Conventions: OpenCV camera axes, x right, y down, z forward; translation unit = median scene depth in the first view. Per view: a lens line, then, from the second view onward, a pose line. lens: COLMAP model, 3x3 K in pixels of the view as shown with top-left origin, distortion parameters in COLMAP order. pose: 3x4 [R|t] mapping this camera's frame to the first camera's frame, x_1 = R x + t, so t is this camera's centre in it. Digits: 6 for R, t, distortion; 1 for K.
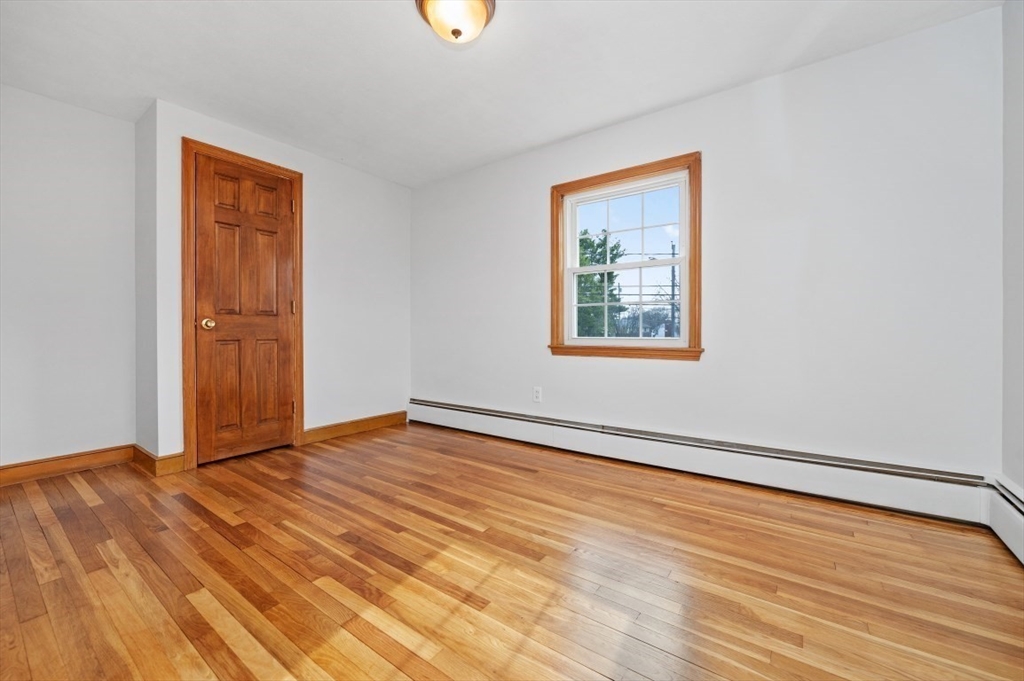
lens RADIAL K [[405.6, 0, 512.0], [0, 405.6, 340.5], [0, 0, 1]] dist [-0.001985, -0.000243]
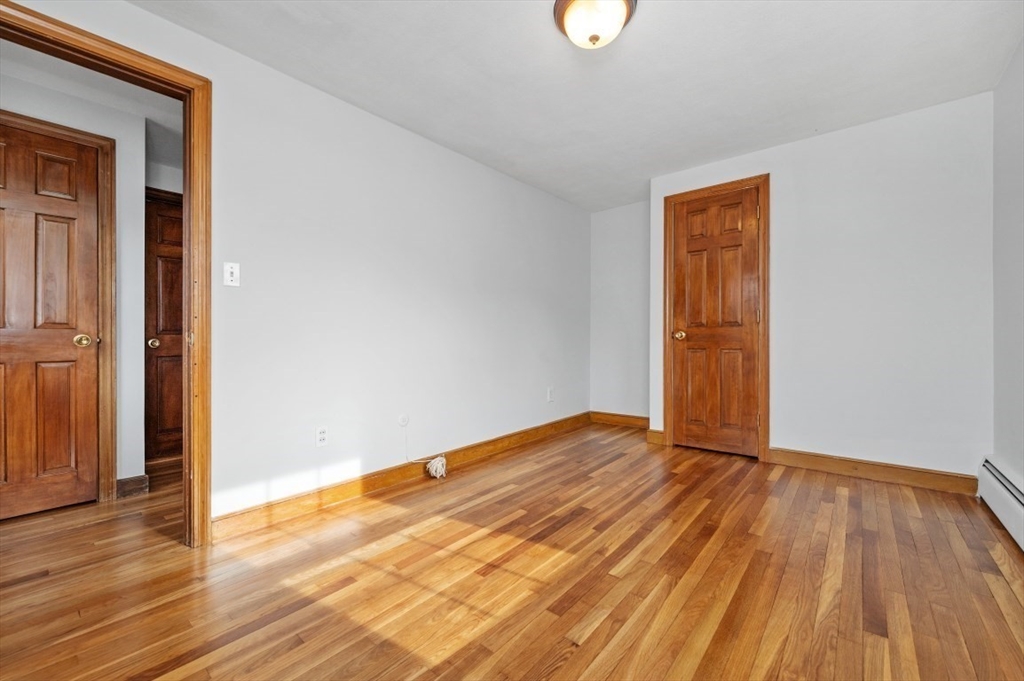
lens RADIAL K [[405.6, 0, 512.0], [0, 405.6, 340.5], [0, 0, 1]] dist [-0.001985, -0.000243]
pose [[-0.067104, 0.000521, -0.997746, 0.680165], [-0.015042, 0.999886, 0.001533, -0.024214], [0.997633, 0.015111, -0.067088, 0.704241]]
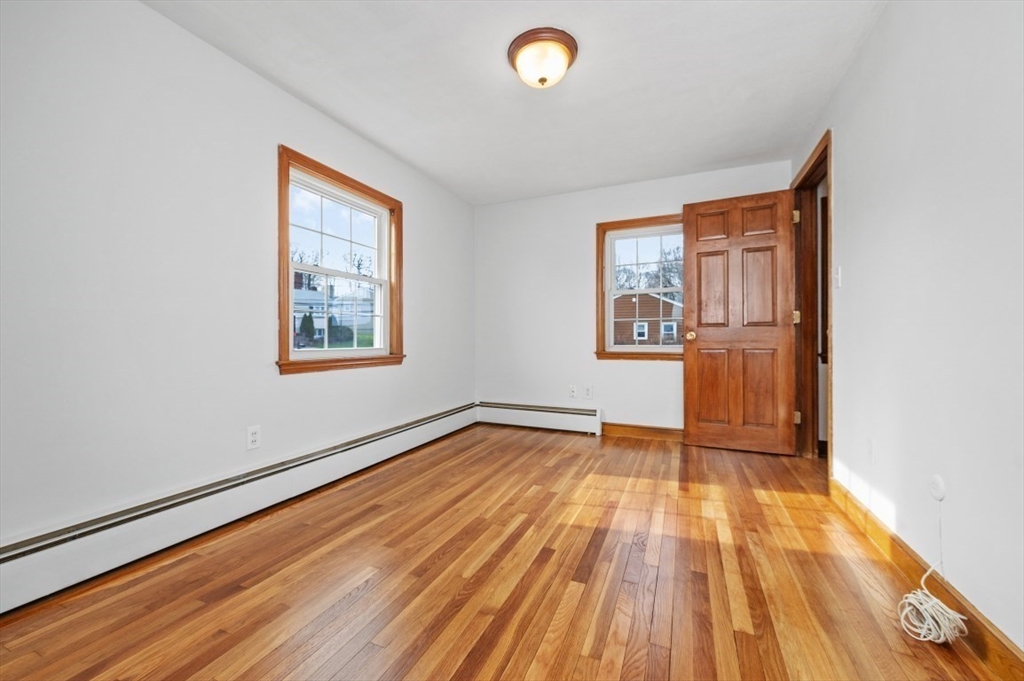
lens RADIAL K [[412.5, 0, 497.9], [0, 412.5, 347.9], [0, 0, 1]] dist [0.000370, 0.000055]
pose [[-0.200438, -0.016569, 0.979566, -0.999519], [0.028482, 0.999336, 0.022731, -0.025853], [-0.979292, 0.032456, -0.199833, 1.088370]]
